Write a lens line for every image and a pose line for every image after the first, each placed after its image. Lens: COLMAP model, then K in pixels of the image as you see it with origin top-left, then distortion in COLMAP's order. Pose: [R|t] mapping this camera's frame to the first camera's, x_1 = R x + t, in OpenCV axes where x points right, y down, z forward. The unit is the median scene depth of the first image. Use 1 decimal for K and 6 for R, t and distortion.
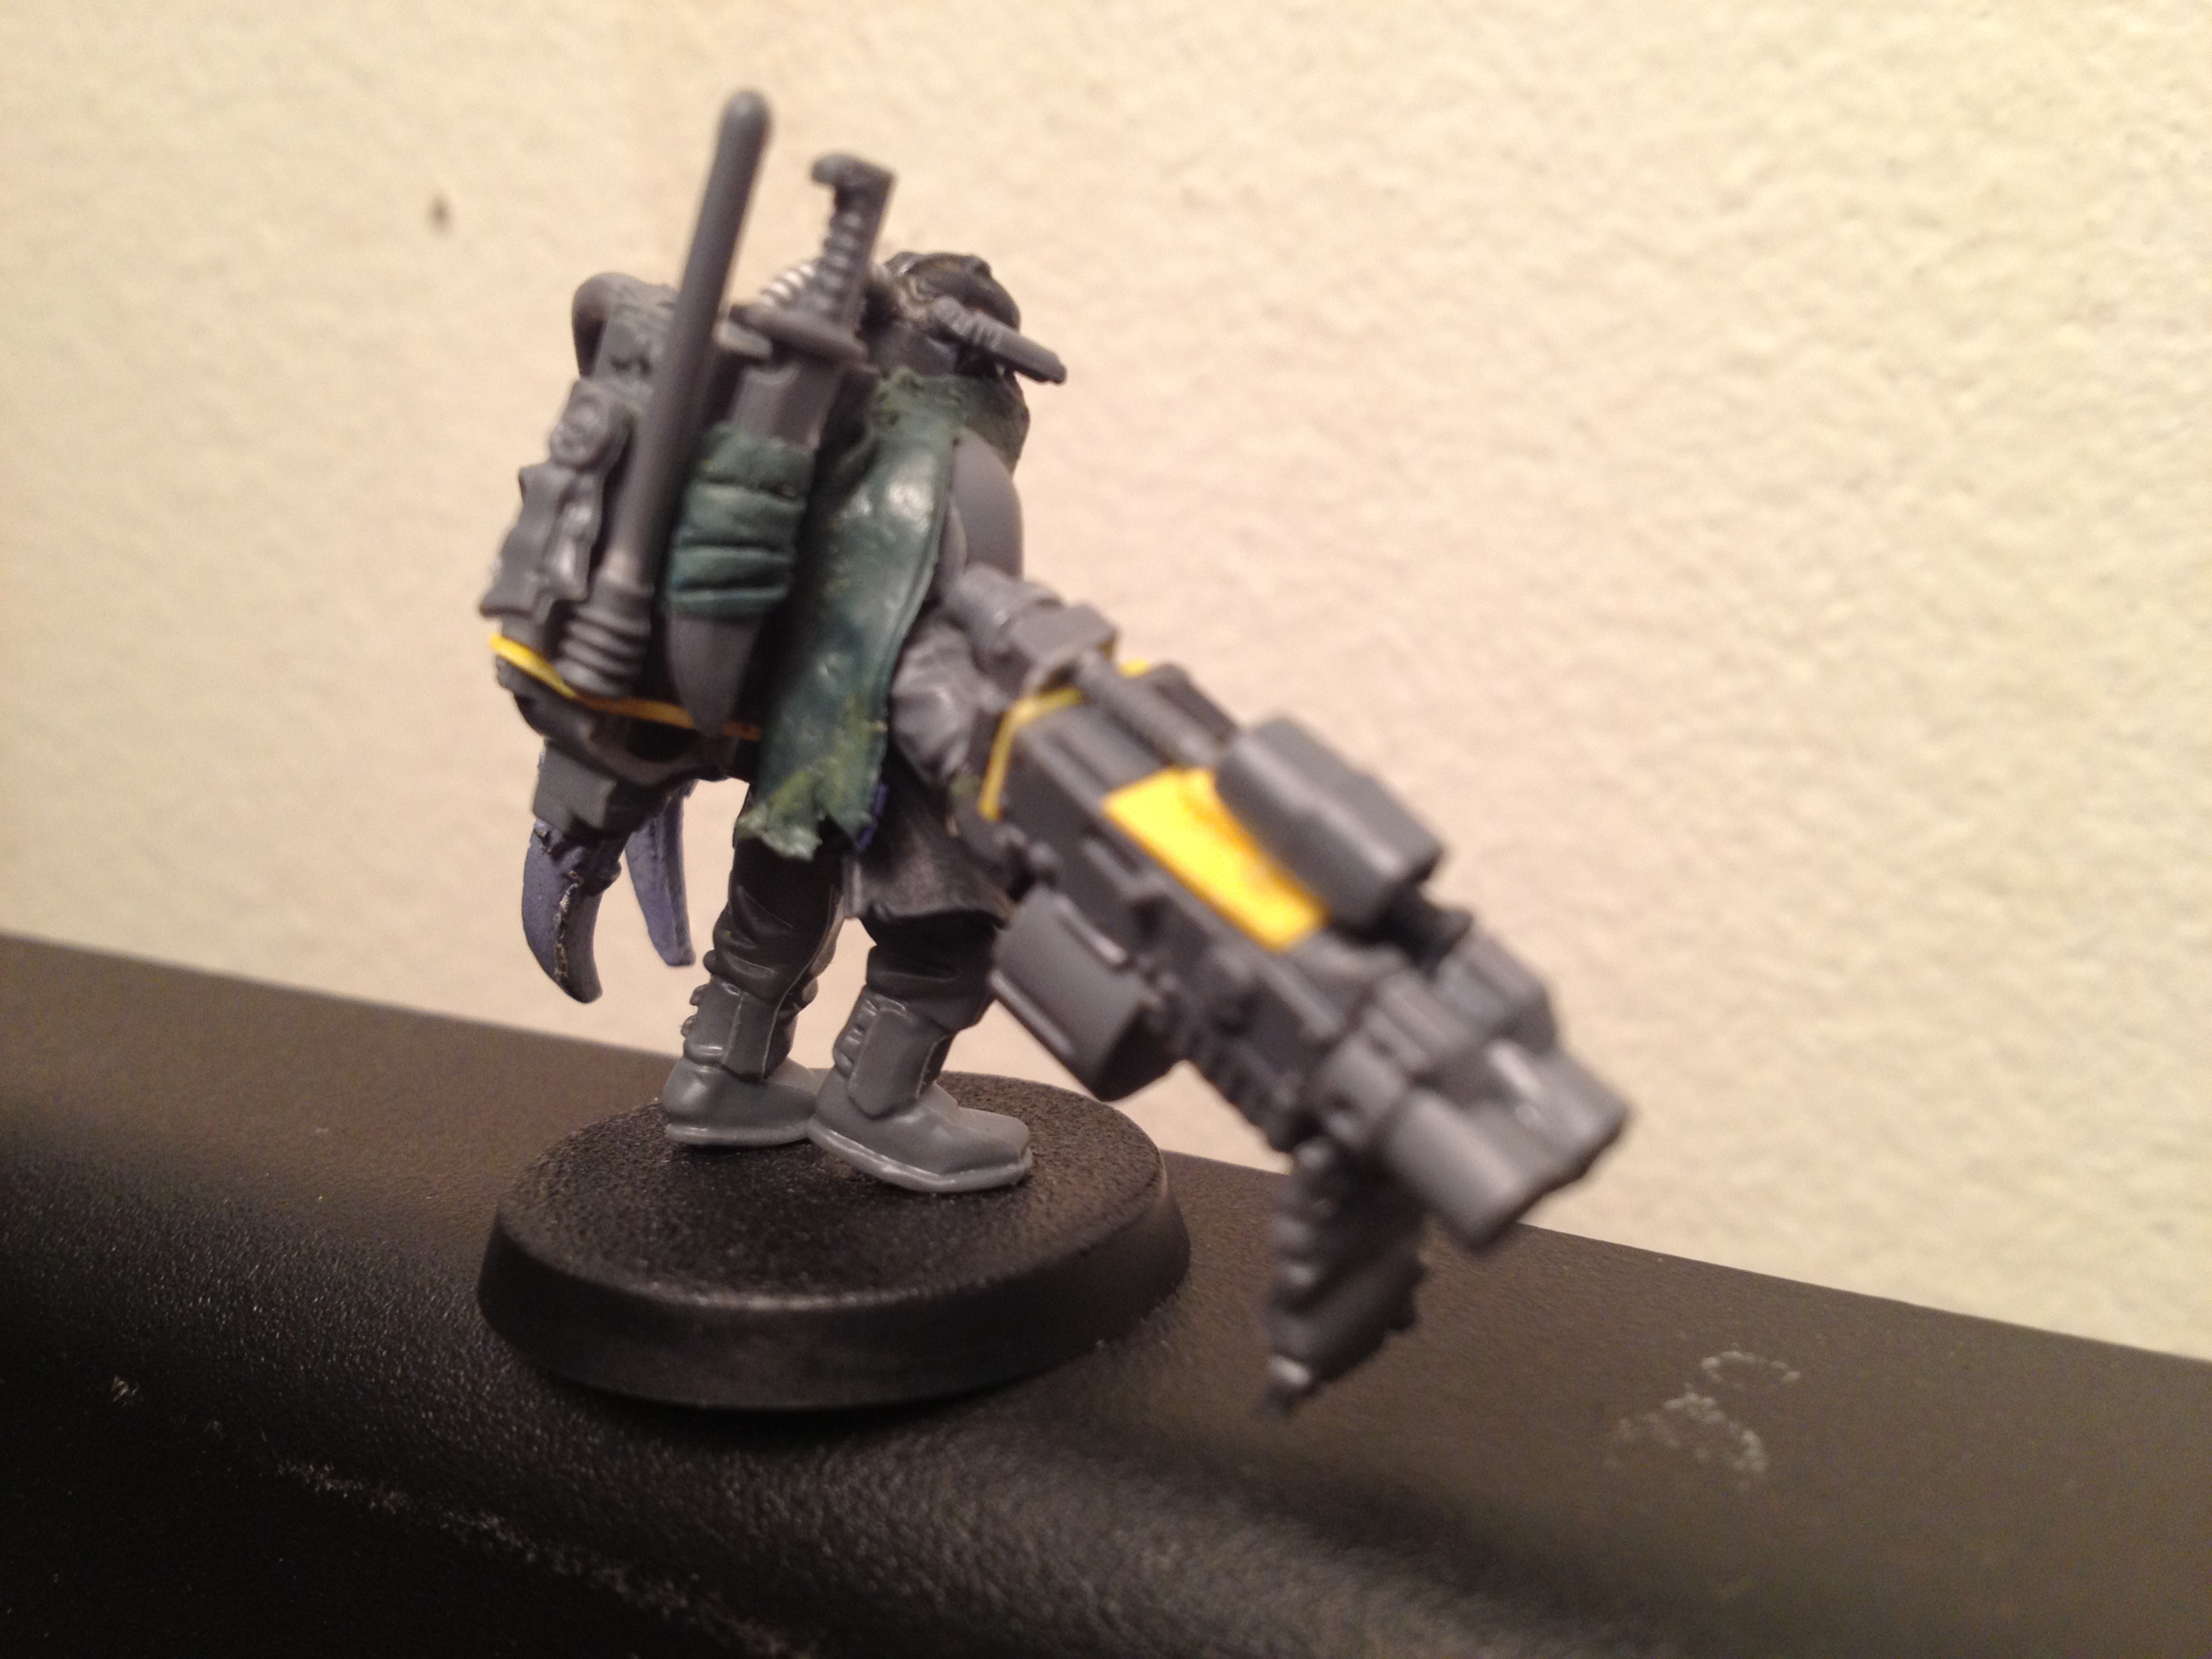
lens RADIAL K [[2204.1, 0, 1101.1], [0, 2204.1, 844.5], [0, 0, 1]] dist [0.211649, -0.751202]
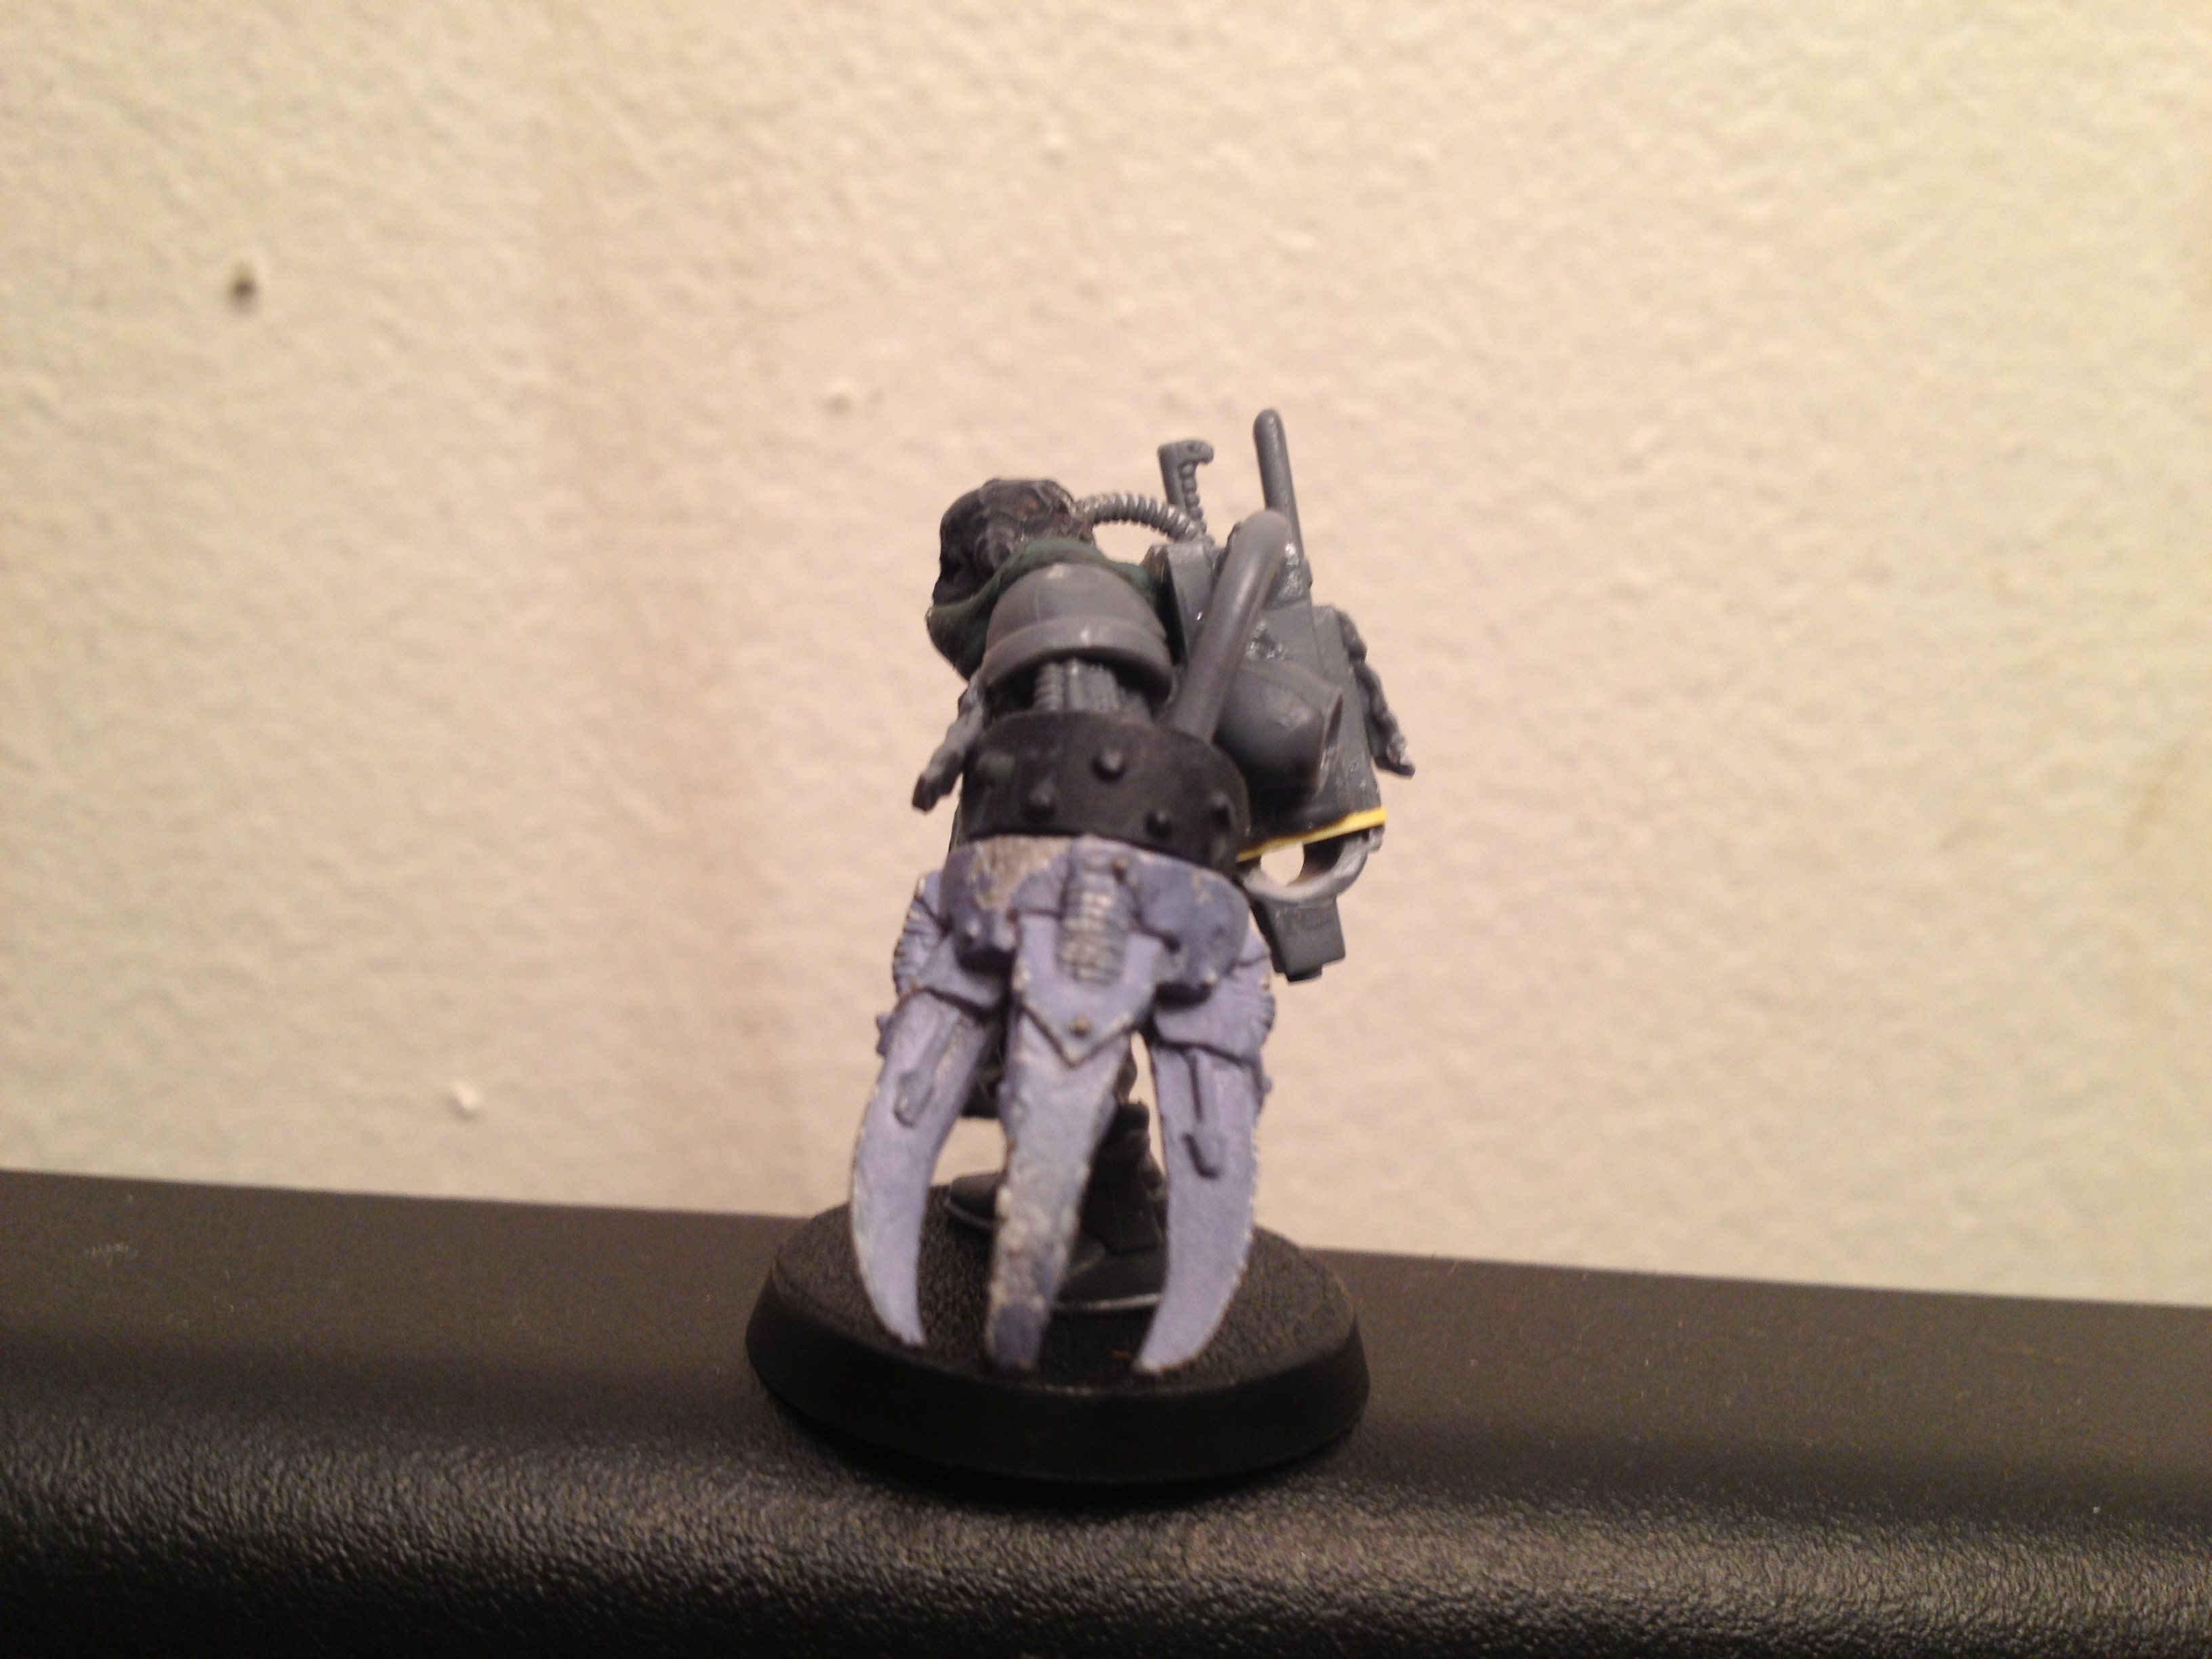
lens RADIAL K [[2204.1, 0, 1101.1], [0, 2204.1, 844.5], [0, 0, 1]] dist [0.211649, -0.751202]
pose [[0.826727, -0.006454, 0.562566, -0.641355], [0.023336, 0.999467, -0.022829, -0.051224], [-0.562118, 0.032001, 0.826437, 0.134193]]
